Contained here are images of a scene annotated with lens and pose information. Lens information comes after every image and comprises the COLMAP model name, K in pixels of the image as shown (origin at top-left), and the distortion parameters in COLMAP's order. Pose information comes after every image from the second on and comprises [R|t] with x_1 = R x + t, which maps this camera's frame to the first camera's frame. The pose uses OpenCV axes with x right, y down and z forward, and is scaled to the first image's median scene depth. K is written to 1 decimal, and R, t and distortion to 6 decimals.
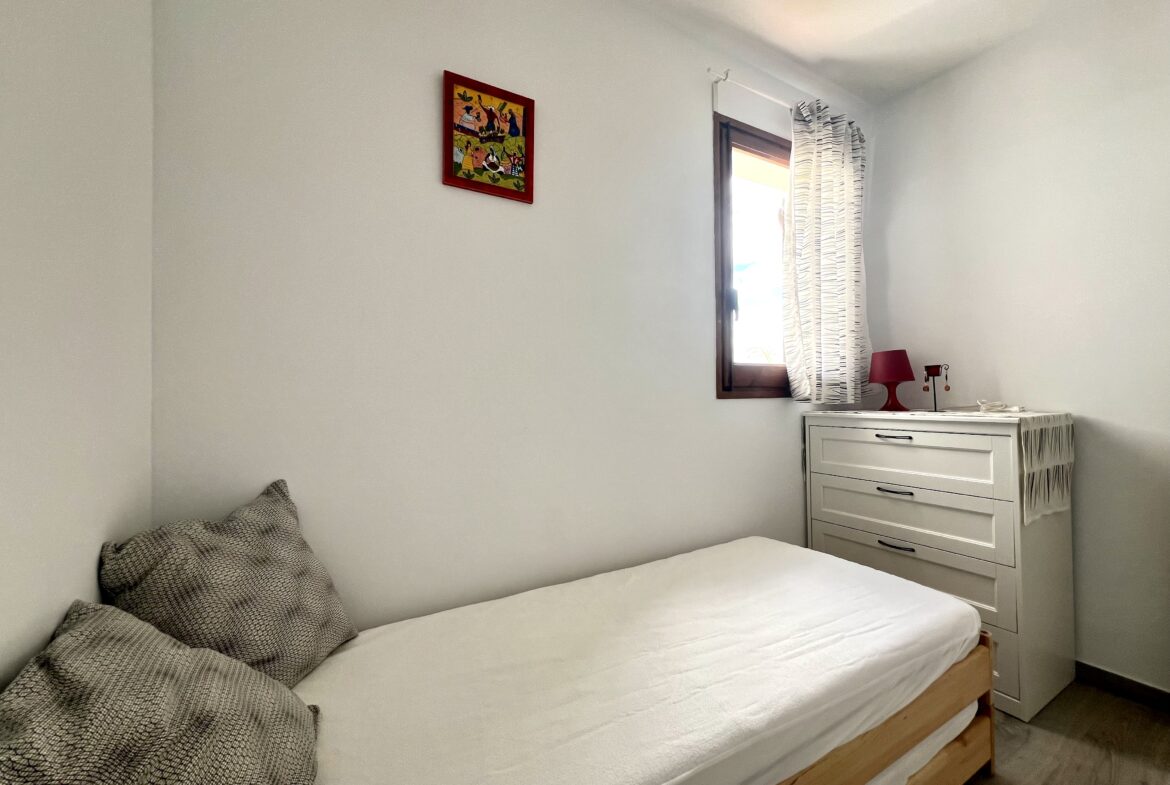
lens RADIAL K [[465.6, 0, 585.0], [0, 465.6, 392.5], [0, 0, 1]] dist [-0.003093, 0.000379]
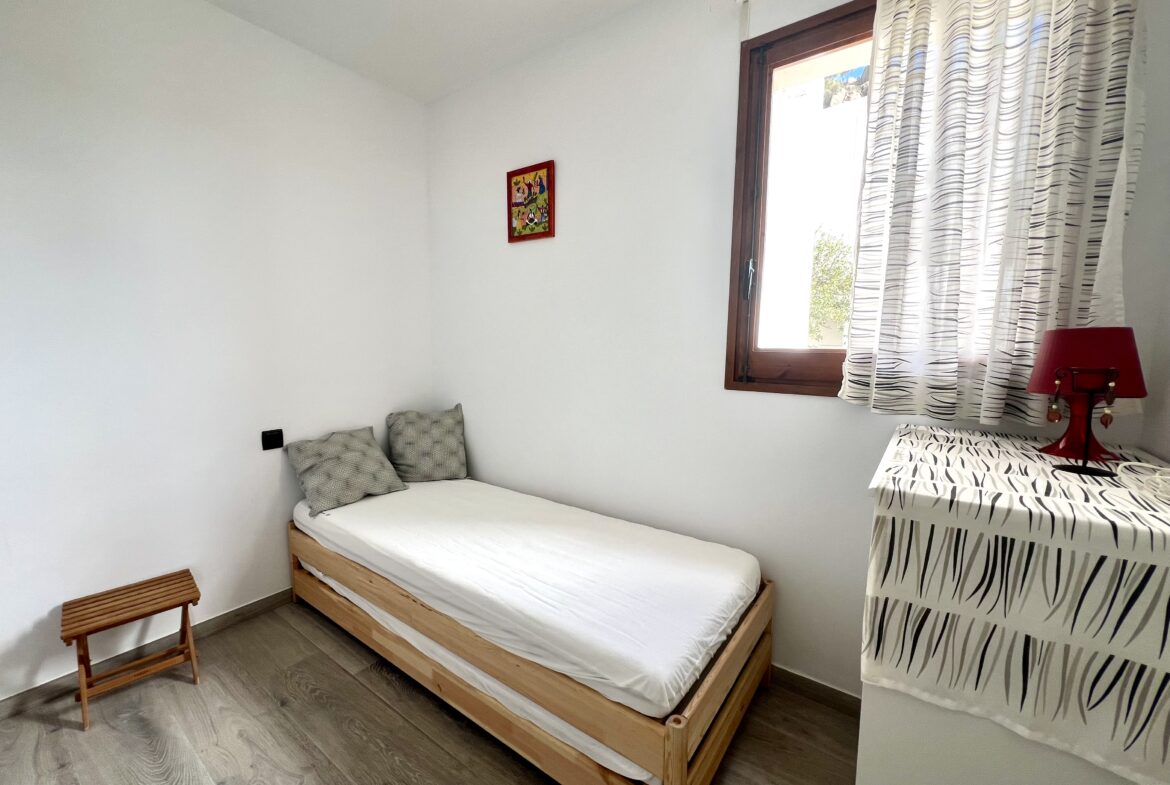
lens RADIAL K [[465.6, 0, 585.0], [0, 465.6, 392.5], [0, 0, 1]] dist [-0.003093, 0.000379]
pose [[0.414187, 0.116373, -0.902721, 1.315015], [-0.008500, 0.992244, 0.124013, -0.119883], [0.910152, -0.043692, 0.411964, 0.510226]]
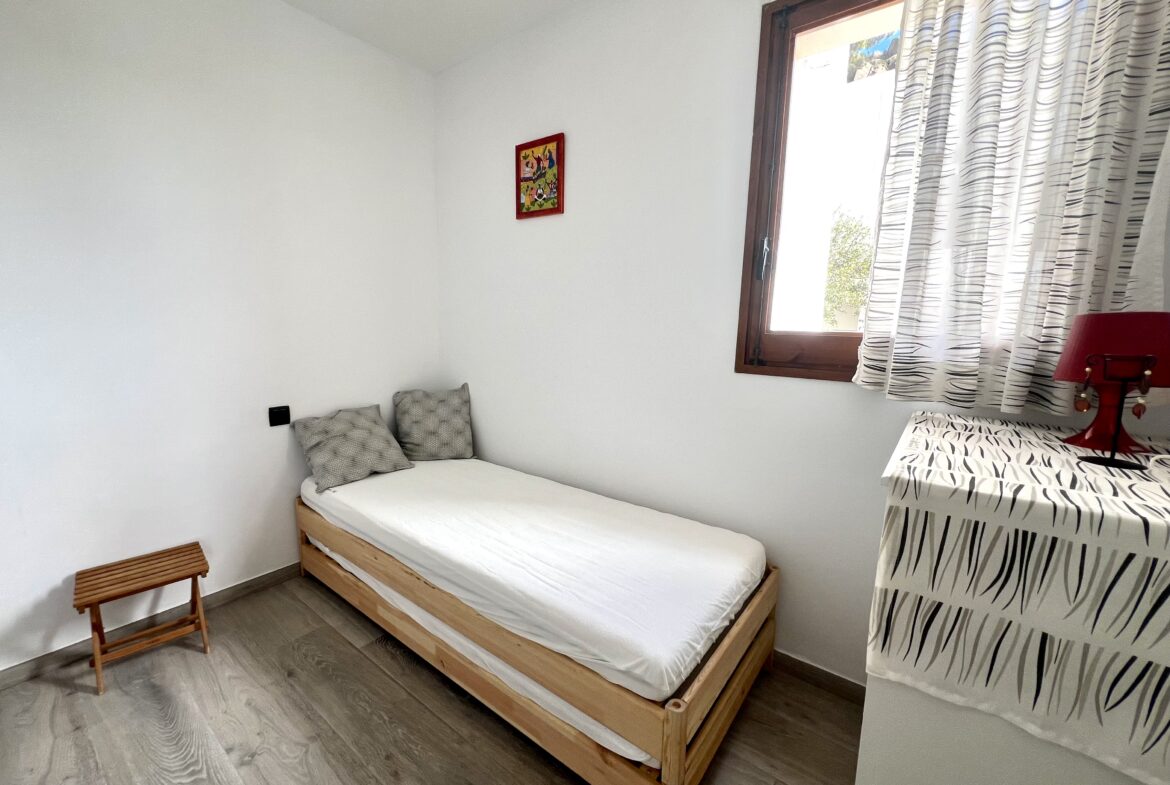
lens RADIAL K [[465.6, 0, 585.0], [0, 465.6, 392.5], [0, 0, 1]] dist [-0.003093, 0.000379]
pose [[0.393307, 0.157757, -0.905772, 1.300248], [-0.021359, 0.986471, 0.162537, -0.115000], [0.919159, -0.044581, 0.391356, 0.525880]]
